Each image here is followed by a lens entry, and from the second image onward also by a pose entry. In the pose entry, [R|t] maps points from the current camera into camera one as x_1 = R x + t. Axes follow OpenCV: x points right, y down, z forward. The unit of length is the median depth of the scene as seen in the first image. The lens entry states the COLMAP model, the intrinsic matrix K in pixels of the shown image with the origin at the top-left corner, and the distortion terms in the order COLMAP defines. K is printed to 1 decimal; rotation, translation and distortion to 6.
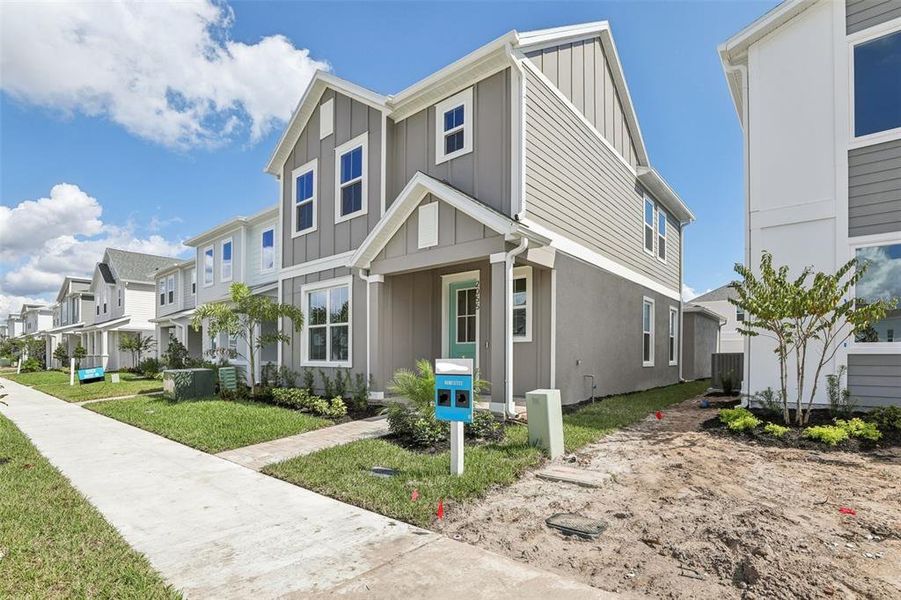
lens RADIAL K [[442.3, 0, 450.7], [0, 442.3, 352.8], [0, 0, 1]] dist [-0.035230, -0.000088]
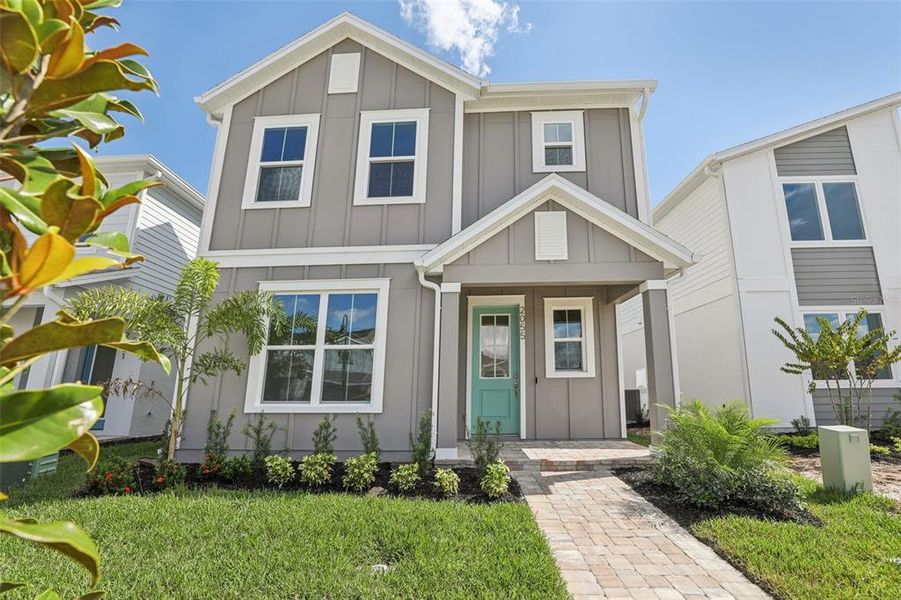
lens RADIAL K [[409.9, 0, 450.5], [0, 409.9, 300.0], [0, 0, 1]] dist [-0.035298, 0.000365]
pose [[0.794039, 0.128213, 0.594192, -0.530286], [0.001815, 0.976998, -0.213239, -0.001448], [-0.607864, 0.170398, 0.775542, 0.433110]]
